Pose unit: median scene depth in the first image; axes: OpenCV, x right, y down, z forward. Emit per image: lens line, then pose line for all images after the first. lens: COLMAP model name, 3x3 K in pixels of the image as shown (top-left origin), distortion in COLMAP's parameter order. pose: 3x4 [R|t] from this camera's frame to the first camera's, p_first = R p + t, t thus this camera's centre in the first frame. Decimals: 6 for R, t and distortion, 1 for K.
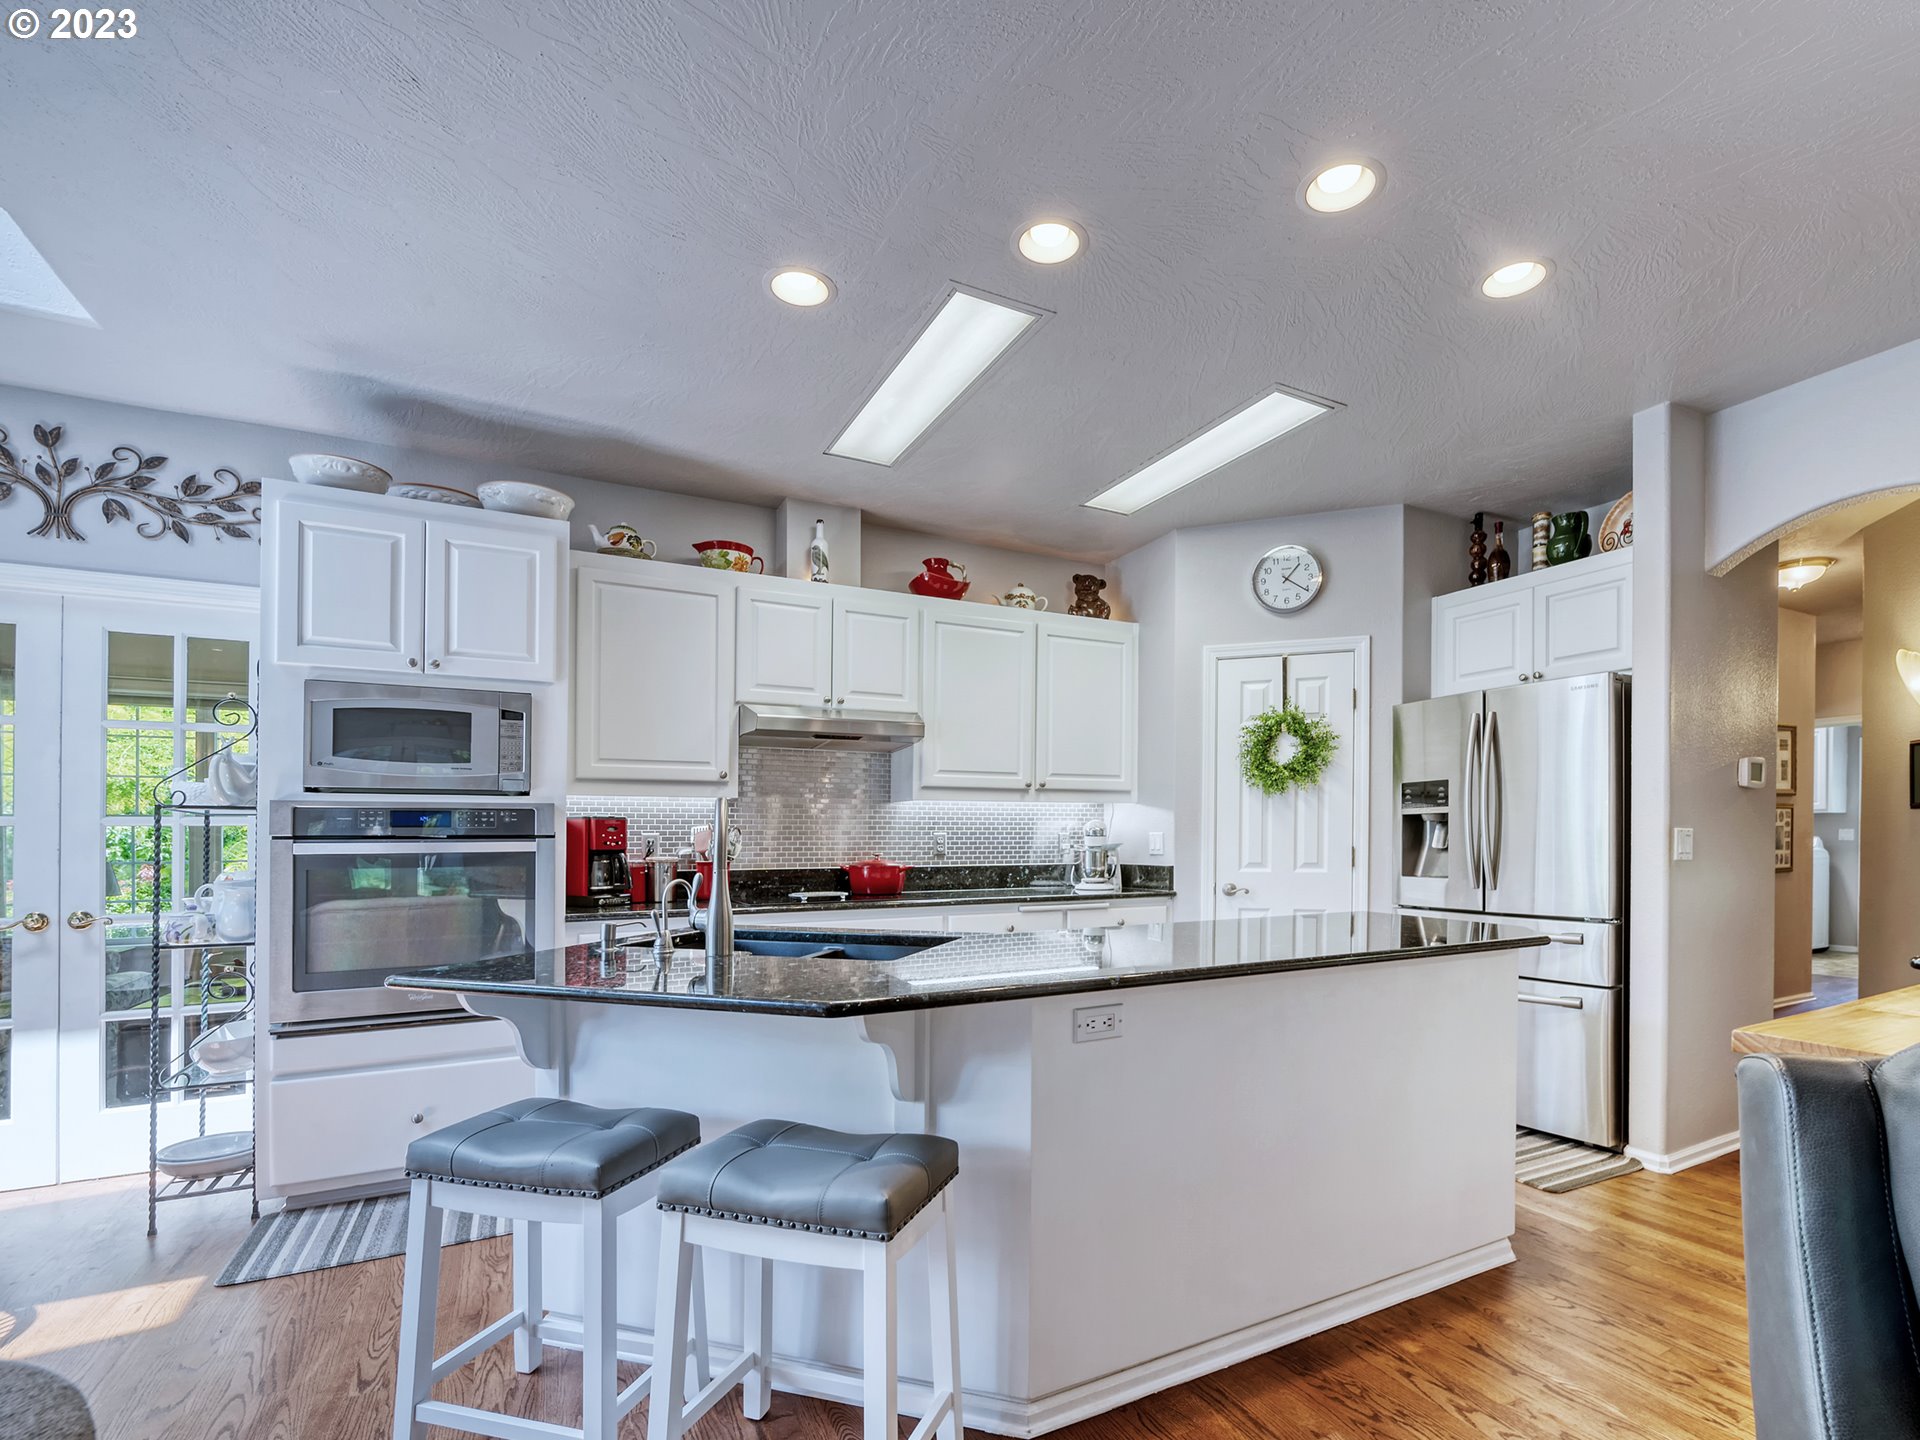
lens RADIAL K [[904.5, 0, 1010.9], [0, 904.5, 832.7], [0, 0, 1]] dist [-0.006659, -0.002679]
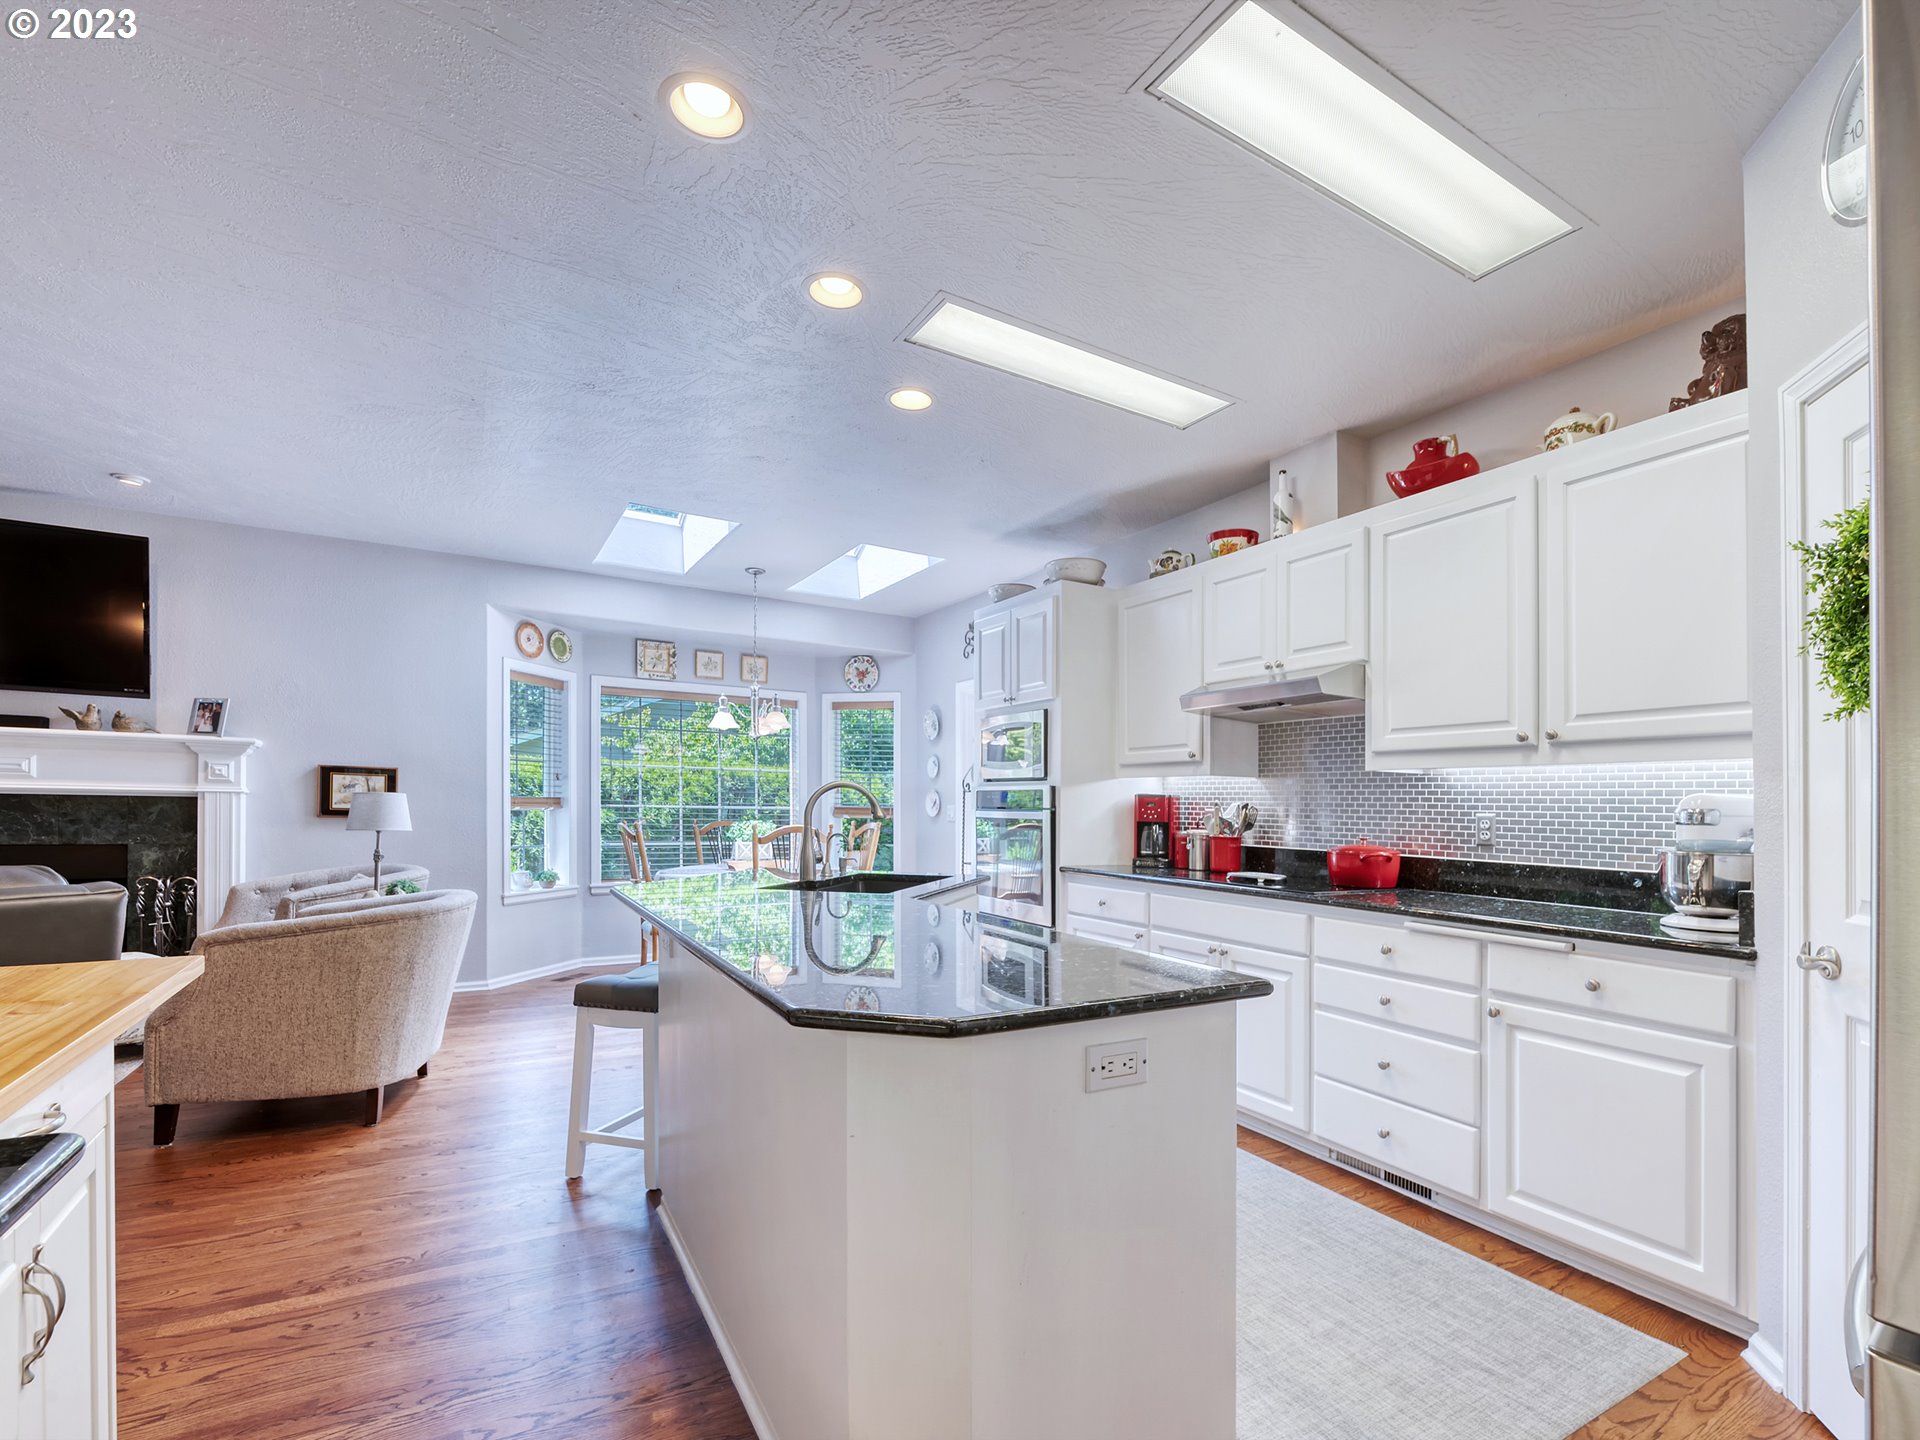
lens RADIAL K [[904.5, 0, 952.0], [0, 904.5, 795.3], [0, 0, 1]] dist [-0.006659, -0.002679]
pose [[0.031014, -0.007407, -0.999492, 0.628255], [-0.012649, 0.999890, -0.007802, -0.003883], [0.999439, 0.012885, 0.030917, 0.592778]]
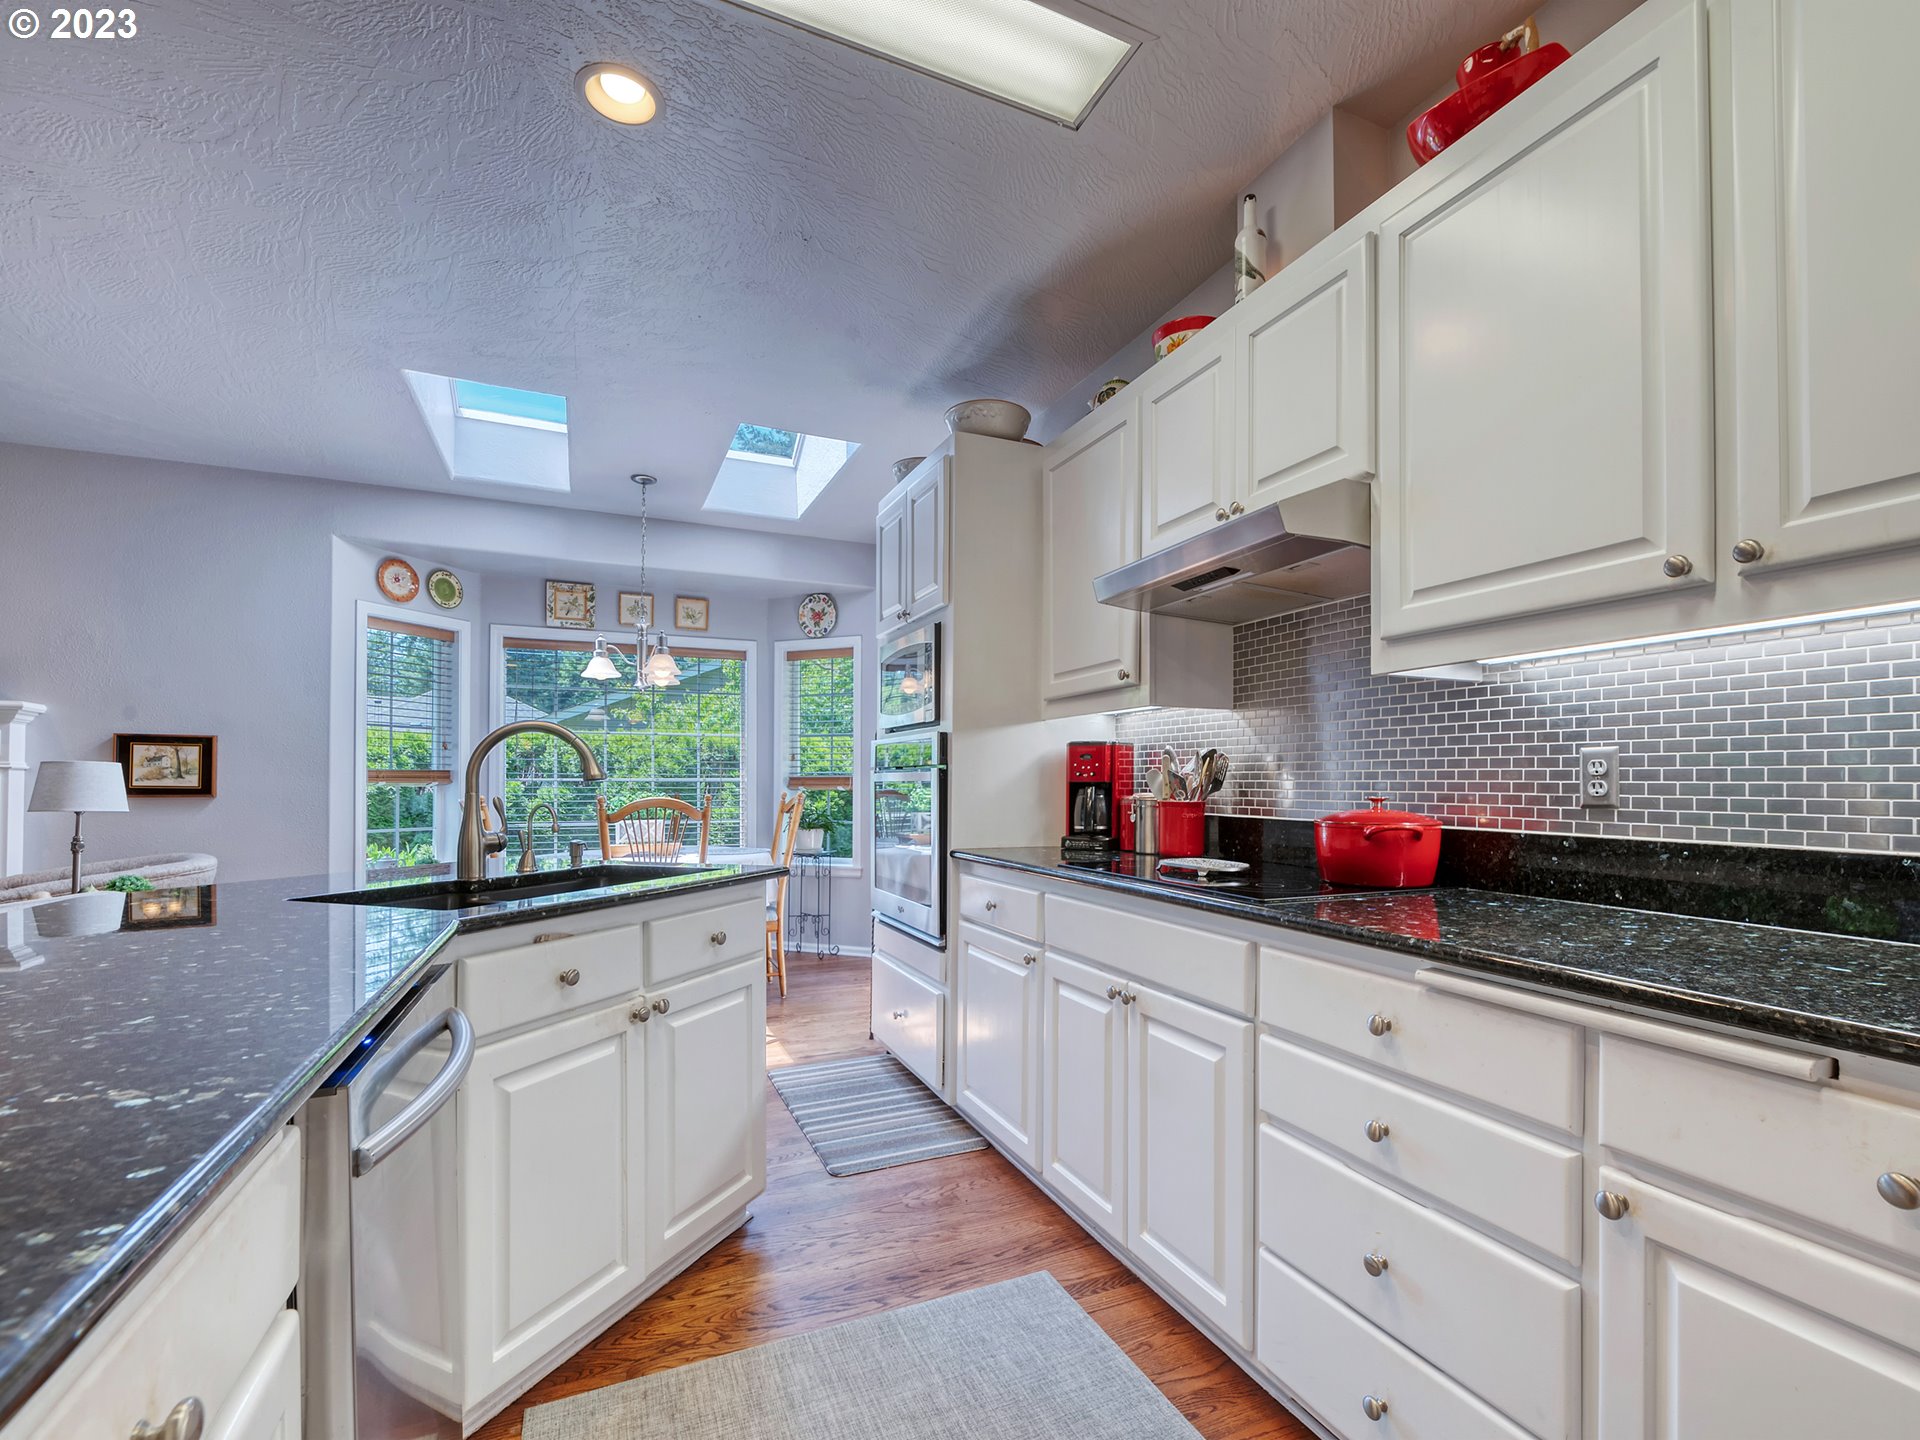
lens RADIAL K [[904.5, 0, 991.2], [0, 904.5, 792.1], [0, 0, 1]] dist [-0.006659, -0.002679]
pose [[-0.036546, 0.014103, -0.999232, 0.310665], [0.003792, 0.999895, 0.013973, 0.012463], [0.999325, -0.003279, -0.036595, 0.798792]]
